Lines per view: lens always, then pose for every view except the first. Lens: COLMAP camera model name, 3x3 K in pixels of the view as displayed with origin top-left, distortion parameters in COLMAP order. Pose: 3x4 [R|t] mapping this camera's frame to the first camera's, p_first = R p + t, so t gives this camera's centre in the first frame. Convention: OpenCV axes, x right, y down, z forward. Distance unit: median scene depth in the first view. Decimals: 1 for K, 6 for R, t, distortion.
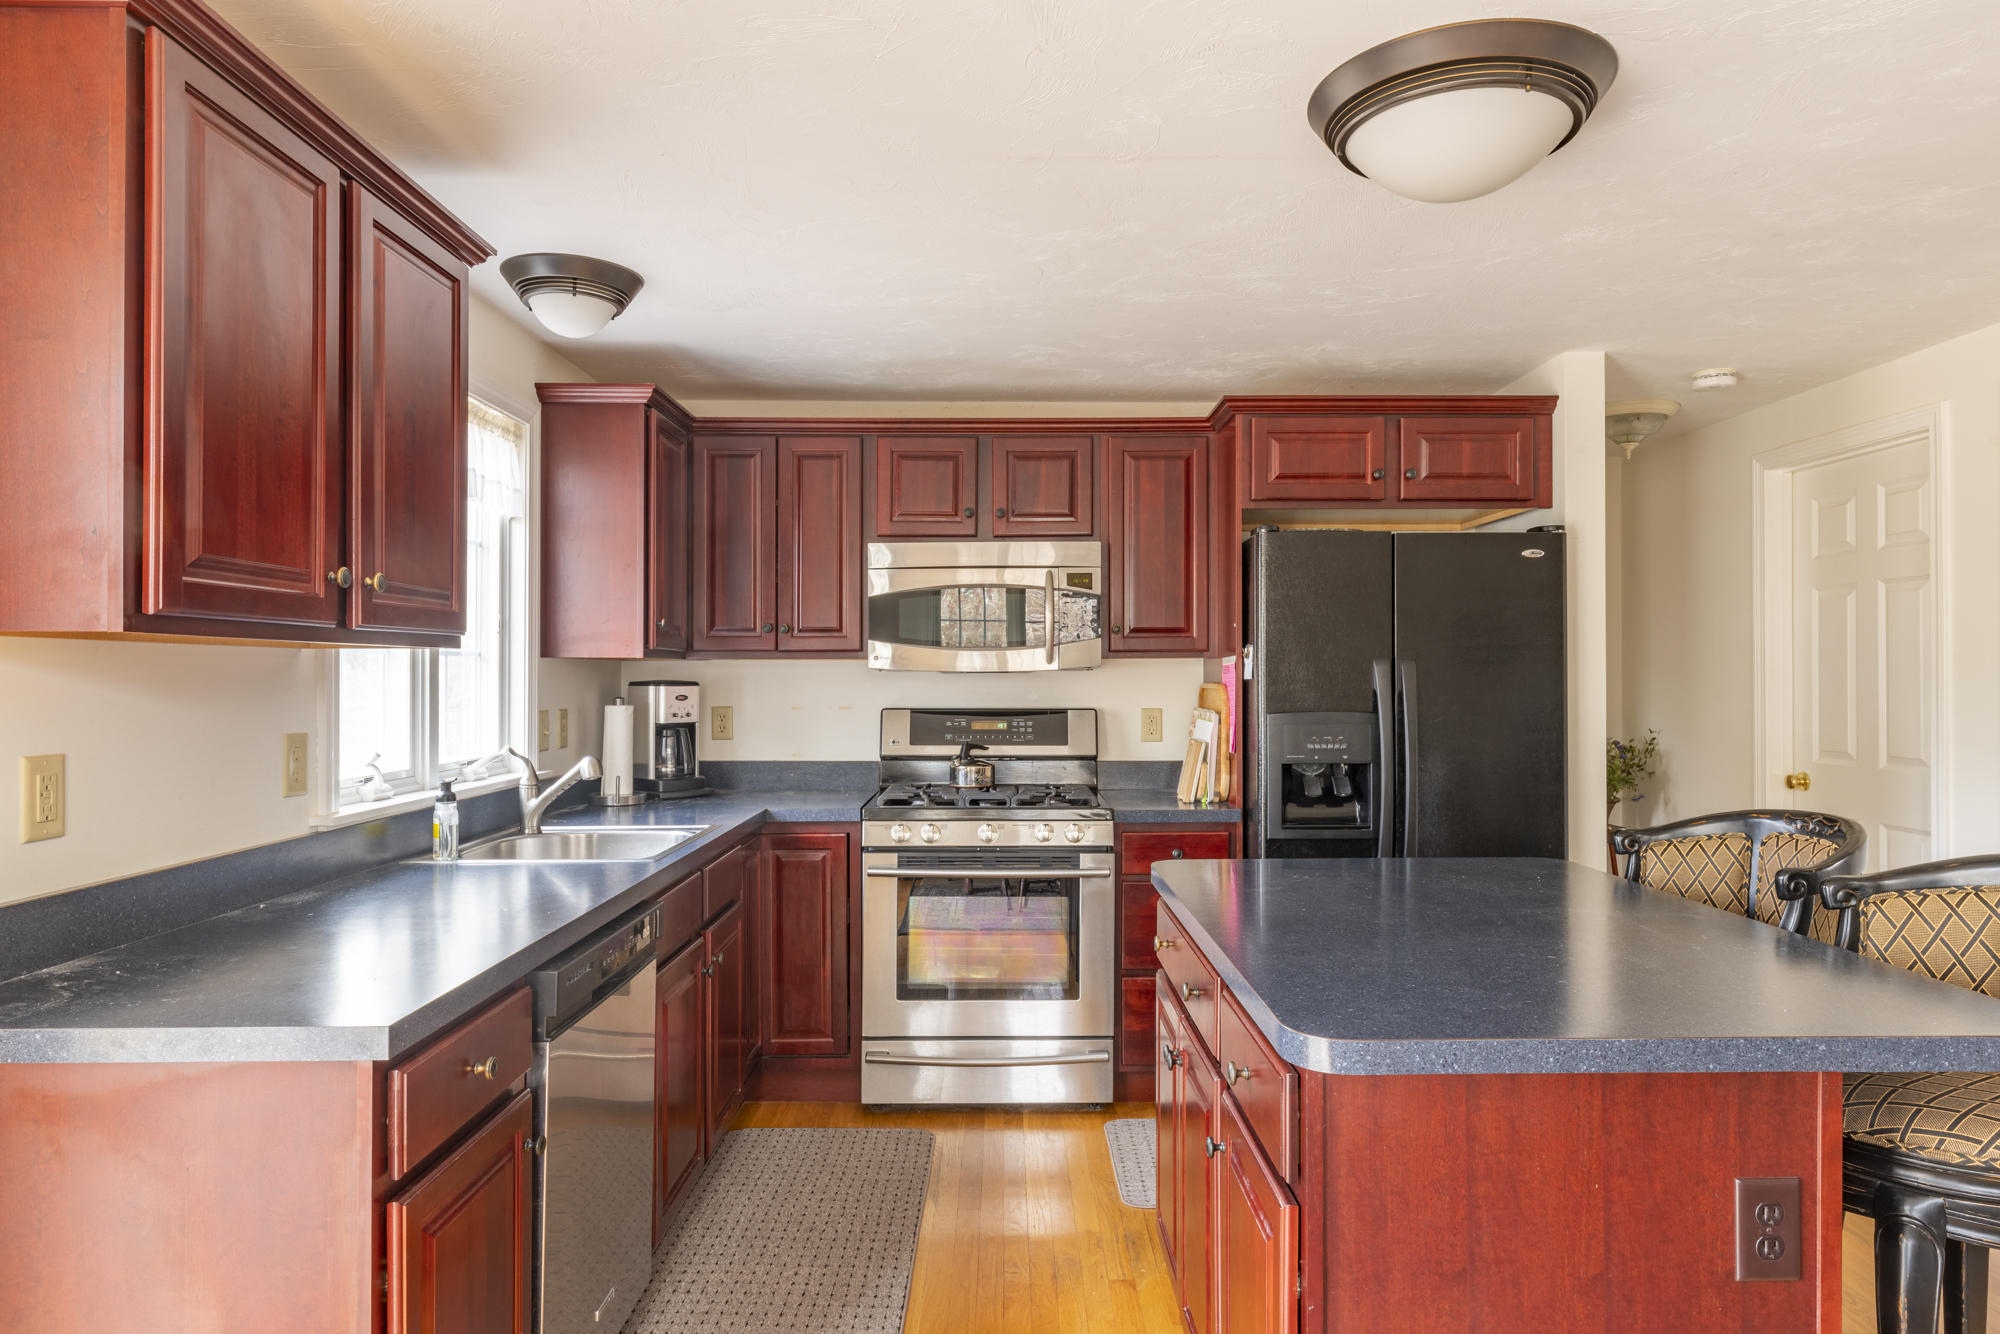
lens RADIAL K [[1173.2, 0, 1015.9], [0, 1173.2, 670.9], [0, 0, 1]] dist [0.003765, 0.001419]
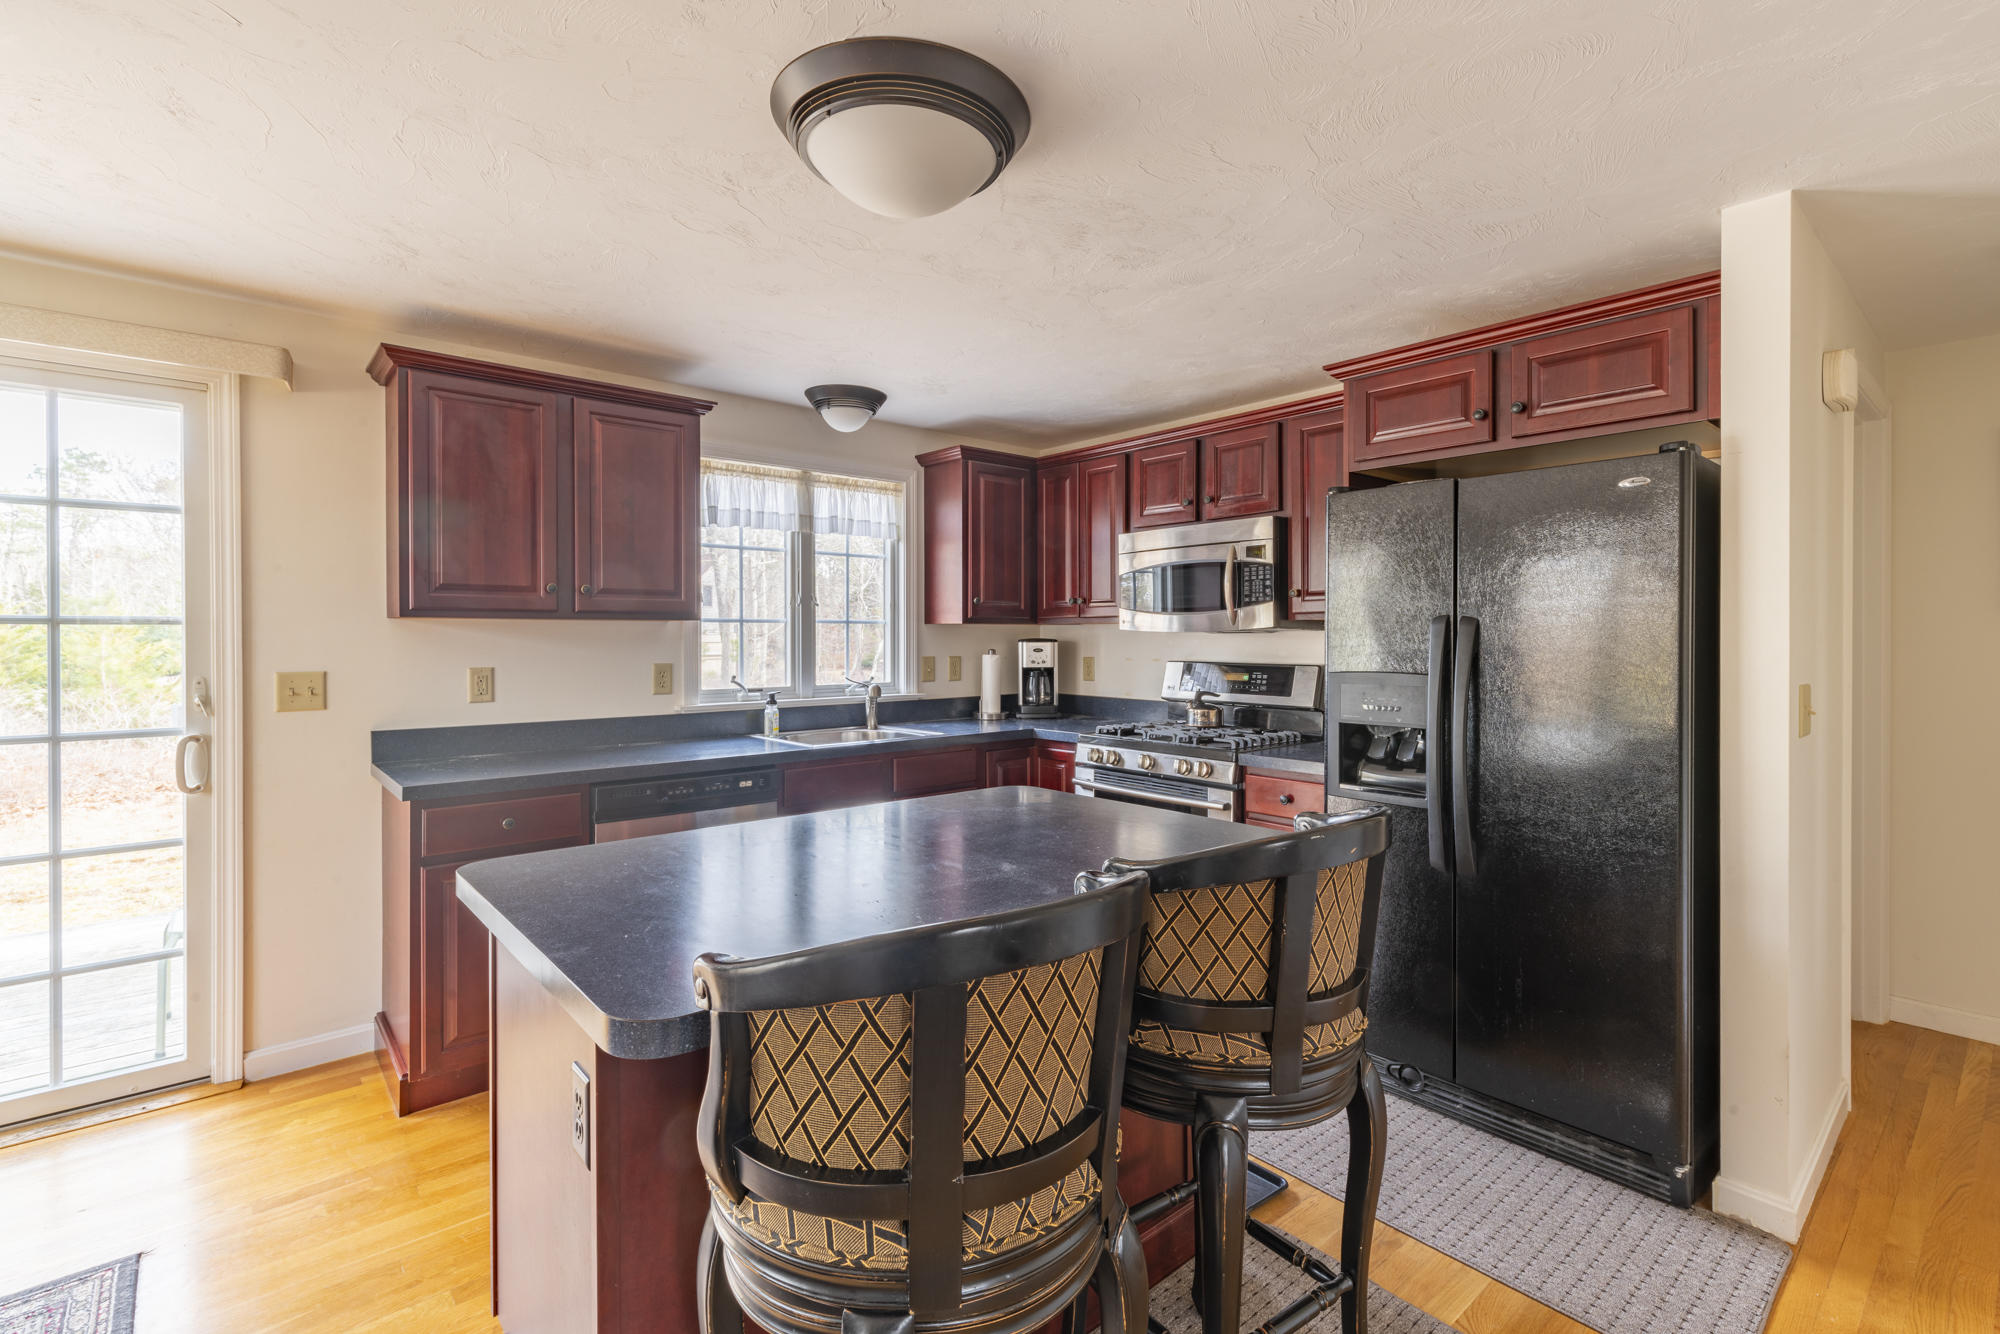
lens RADIAL K [[915.0, 0, 1010.7], [0, 915.0, 642.8], [0, 0, 1]] dist [-0.000319, -0.000075]
pose [[0.648574, 0.005885, -0.761128, 0.560614], [0.004619, 0.999921, 0.011667, 0.000067], [0.761137, -0.011083, 0.648496, 0.239544]]
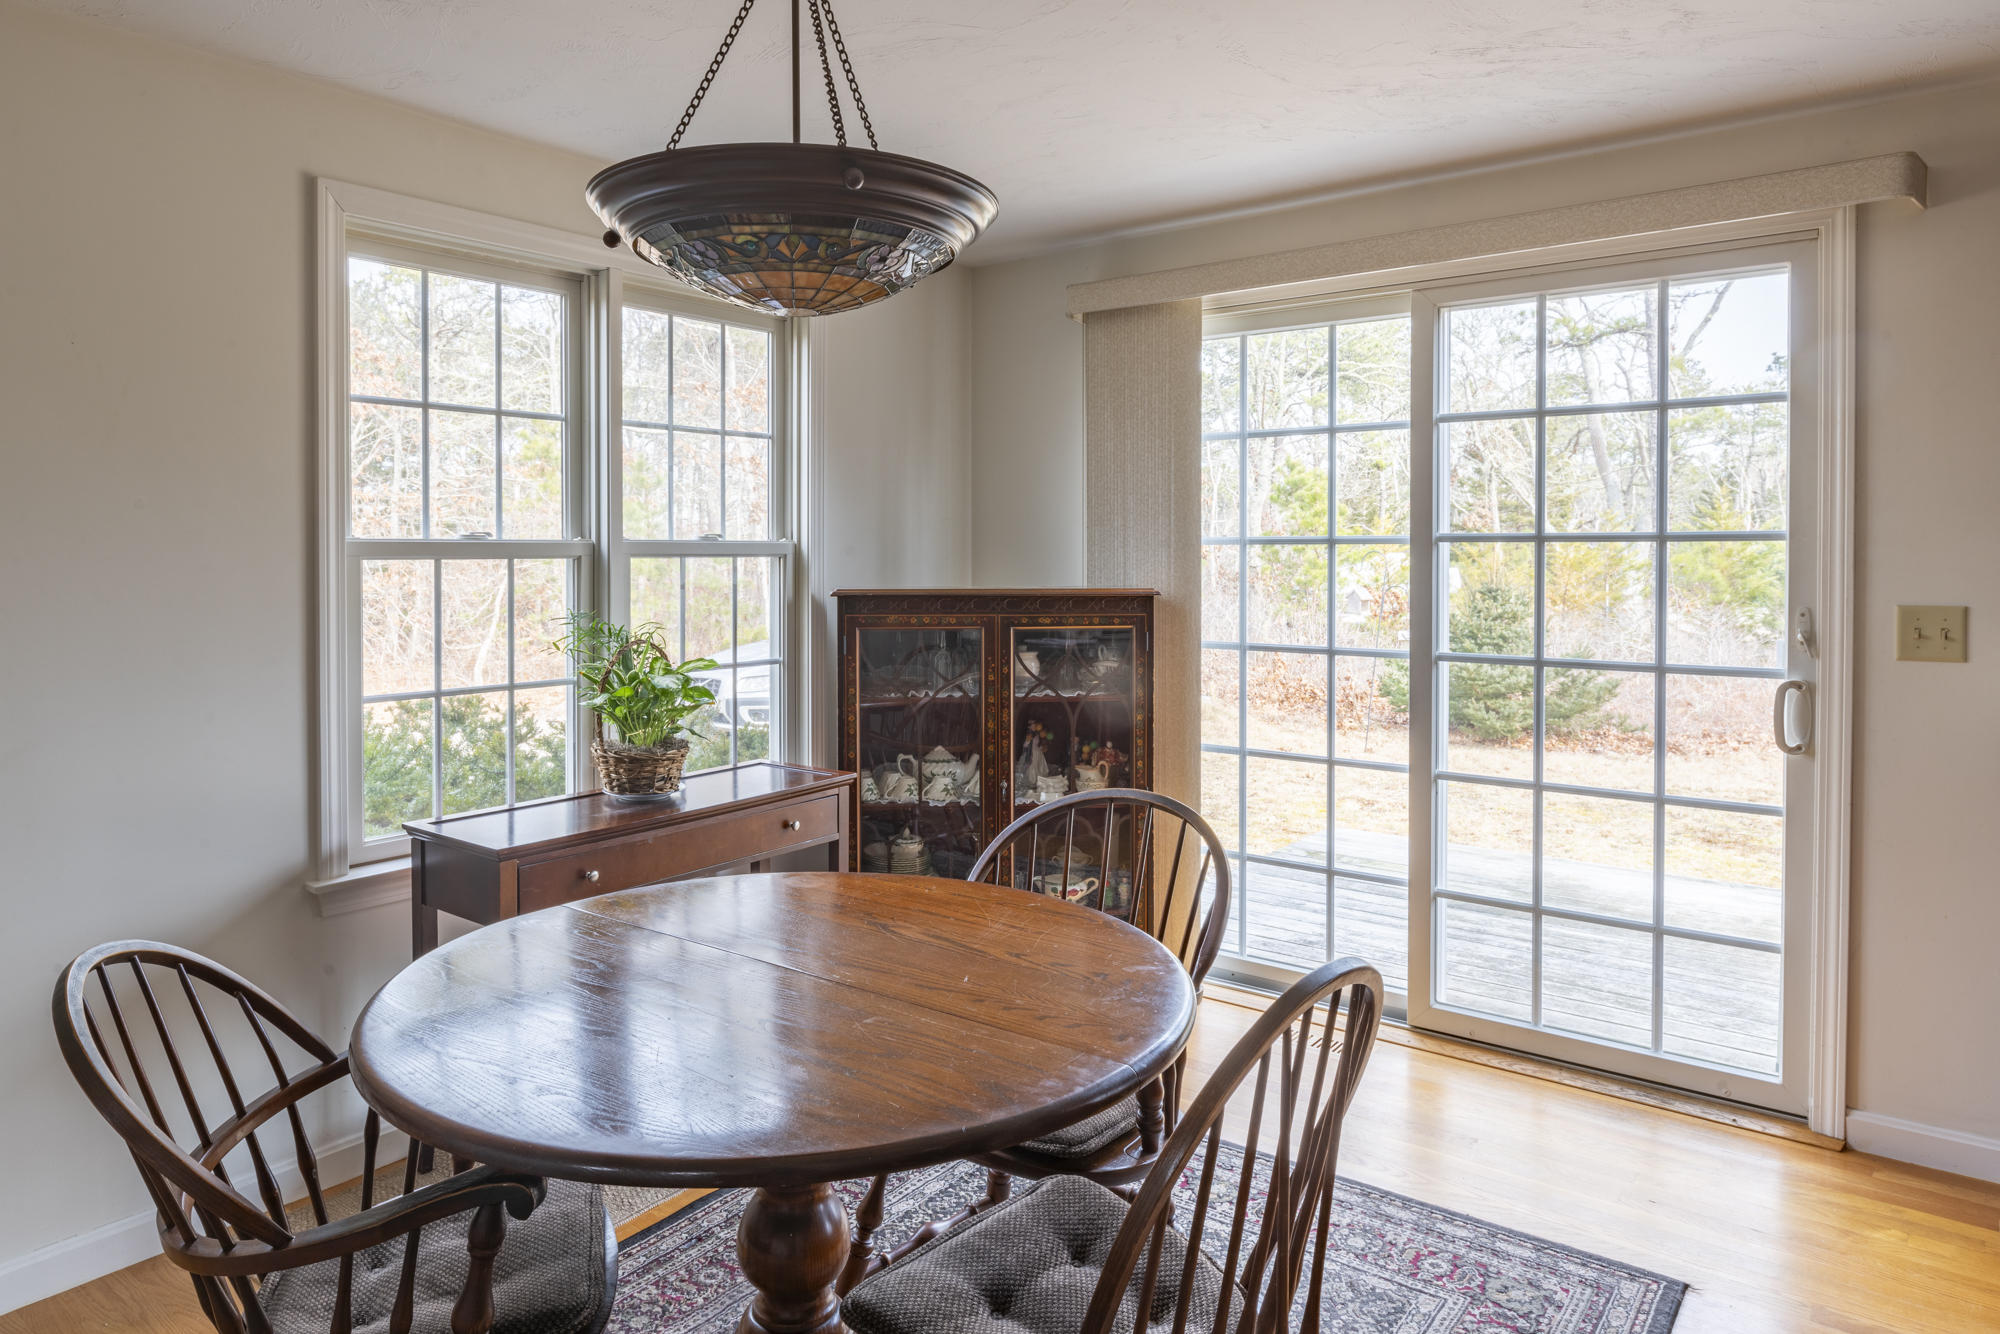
lens RADIAL K [[1274.9, 0, 988.1], [0, 1274.9, 574.1], [0, 0, 1]] dist [0.009547, -0.006204]
pose [[-0.639866, 0.018209, -0.768271, 0.529308], [0.007925, 0.999822, 0.017096, -0.004952], [0.768446, 0.004850, -0.639897, 0.330811]]
